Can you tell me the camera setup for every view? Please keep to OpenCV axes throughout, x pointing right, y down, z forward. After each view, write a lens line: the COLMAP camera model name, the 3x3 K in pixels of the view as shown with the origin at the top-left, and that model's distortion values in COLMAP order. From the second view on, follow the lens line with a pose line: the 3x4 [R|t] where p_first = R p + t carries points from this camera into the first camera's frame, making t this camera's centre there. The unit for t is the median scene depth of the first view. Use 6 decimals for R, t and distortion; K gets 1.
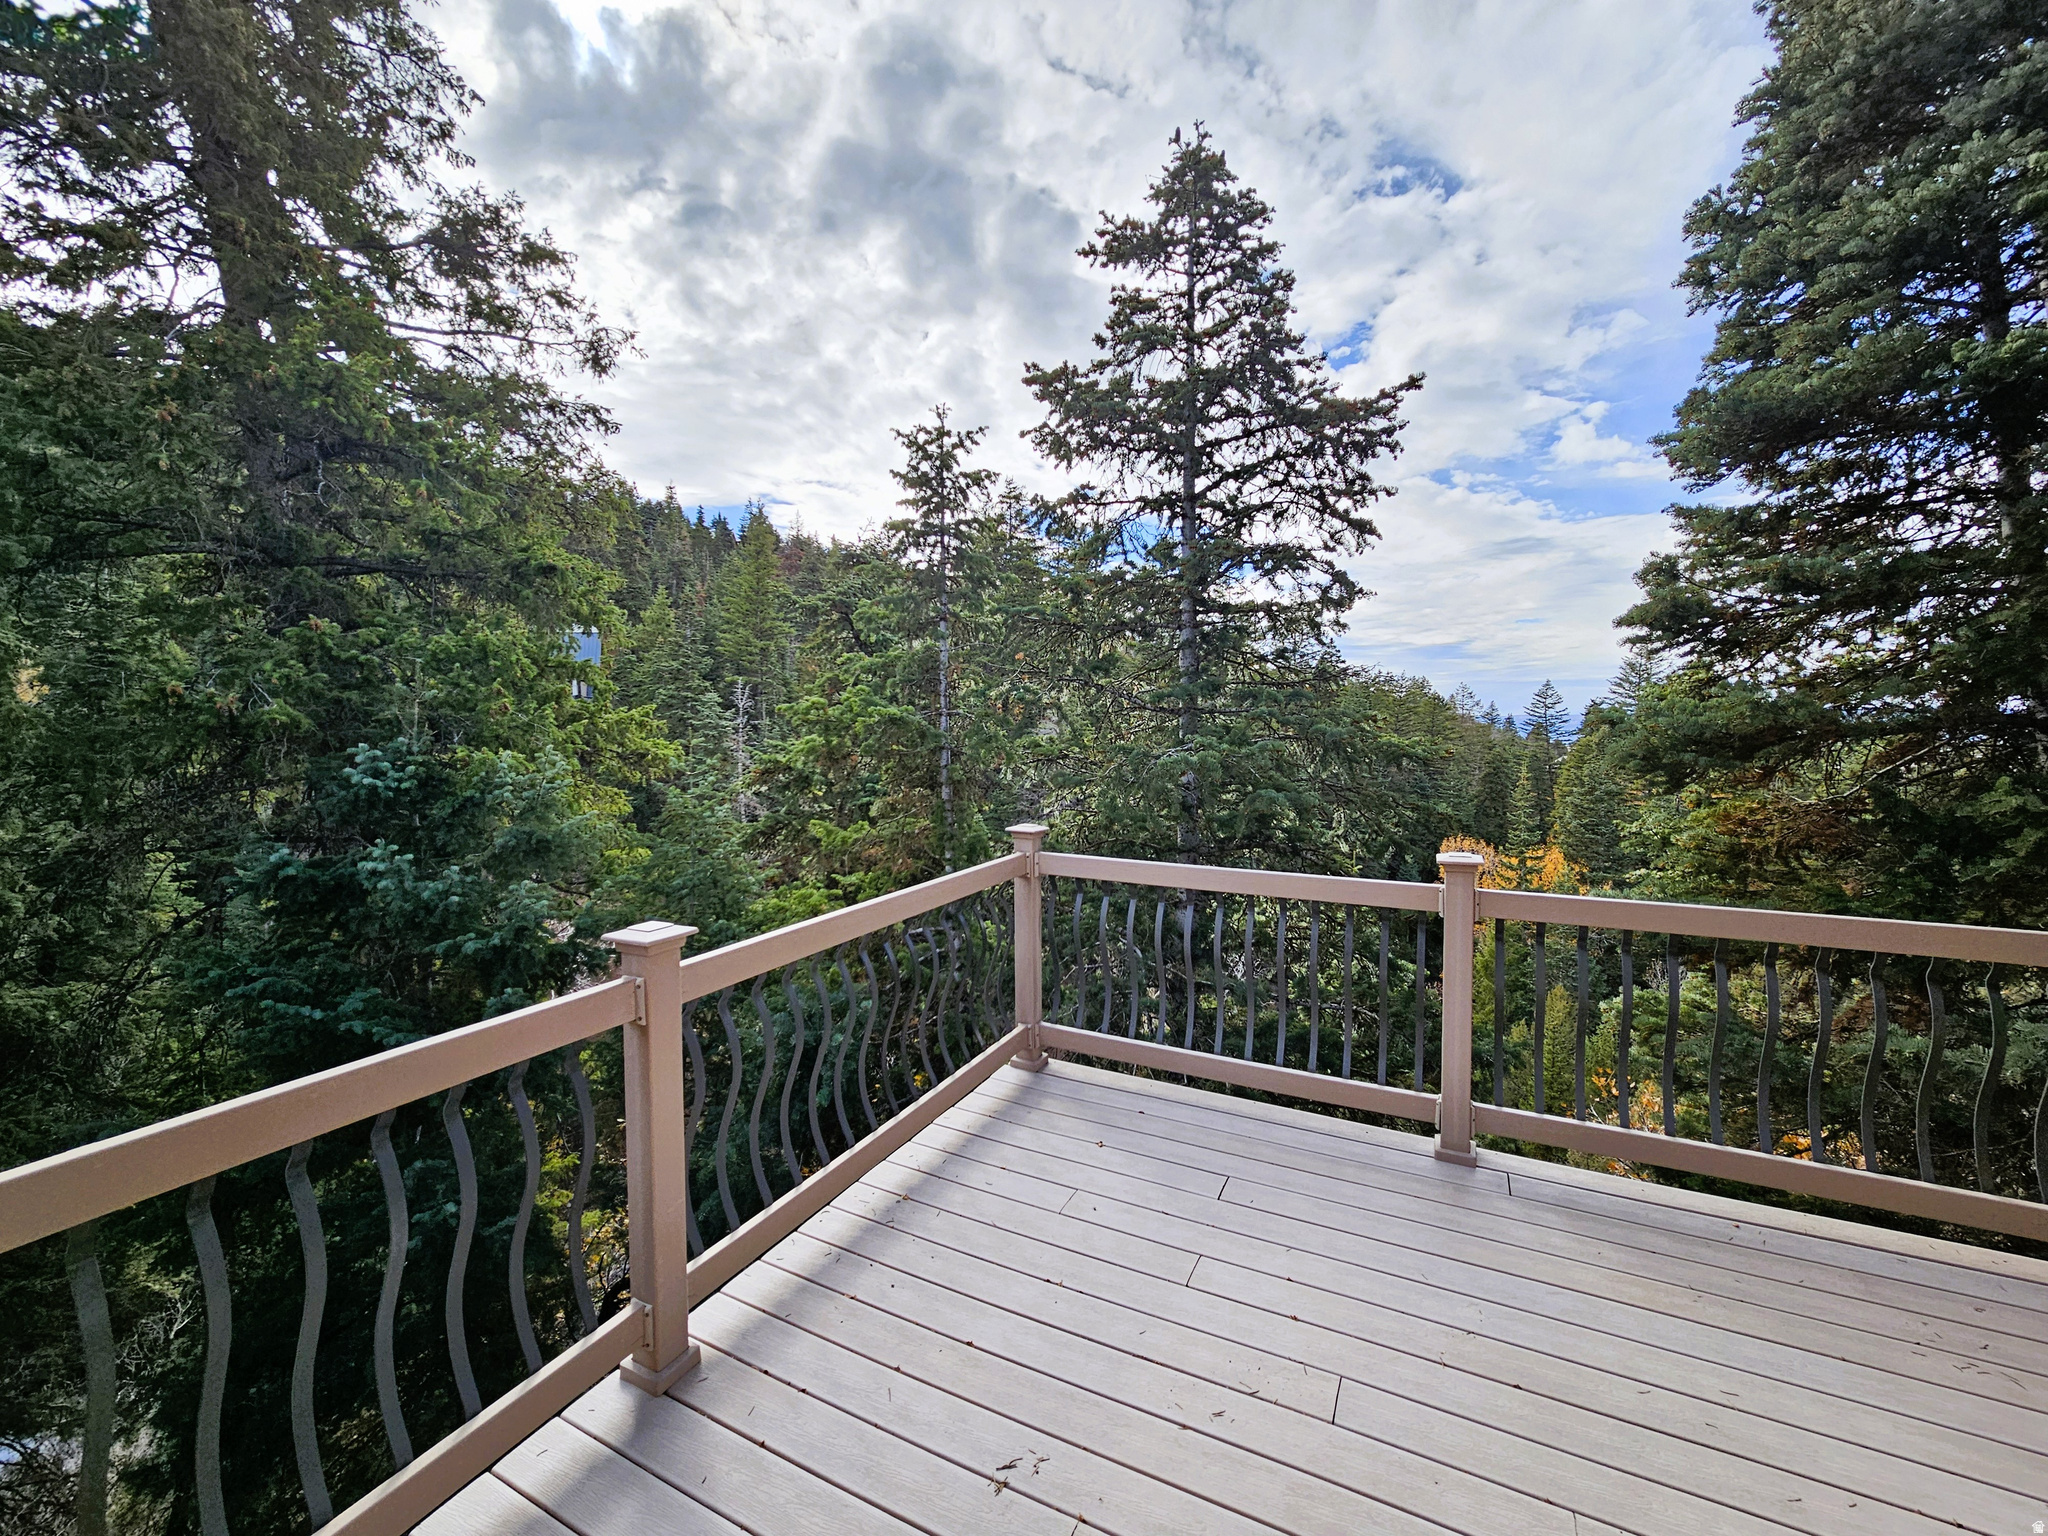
lens RADIAL K [[826.0, 0, 1027.4], [0, 826.0, 765.7], [0, 0, 1]] dist [-0.006046, -0.000230]
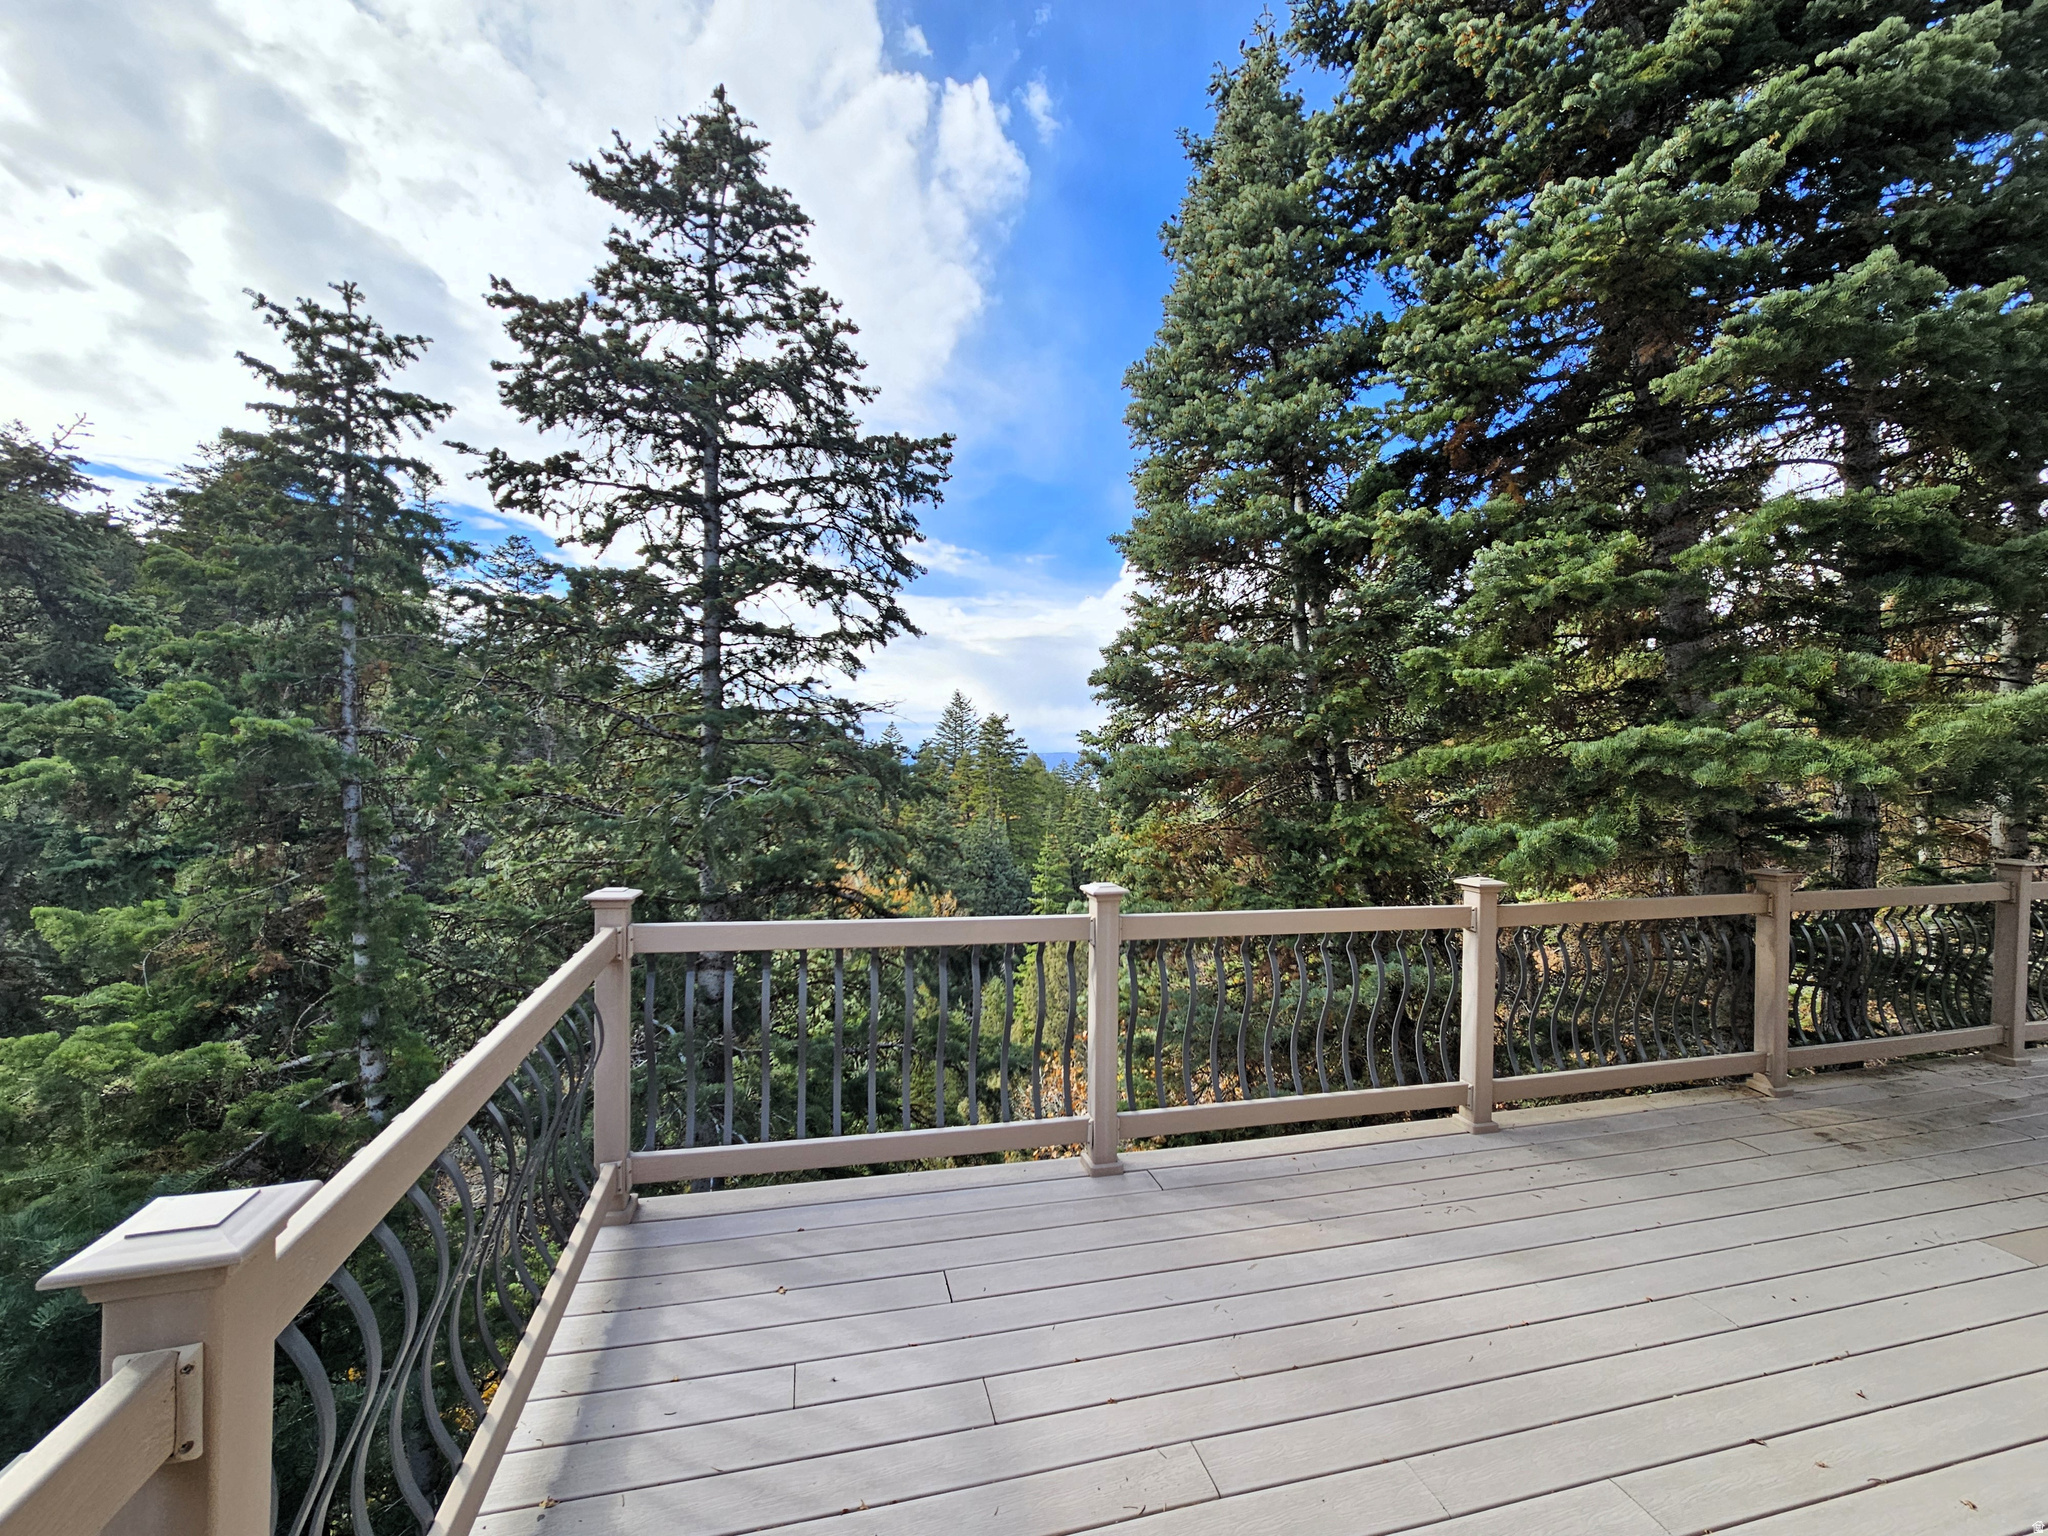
lens RADIAL K [[826.0, 0, 1022.4], [0, 826.0, 770.6], [0, 0, 1]] dist [-0.006046, -0.000230]
pose [[0.748300, 0.011533, 0.663261, -0.137996], [0.009419, 0.999563, -0.028007, -0.006611], [-0.663294, 0.027204, 0.747864, 0.127600]]
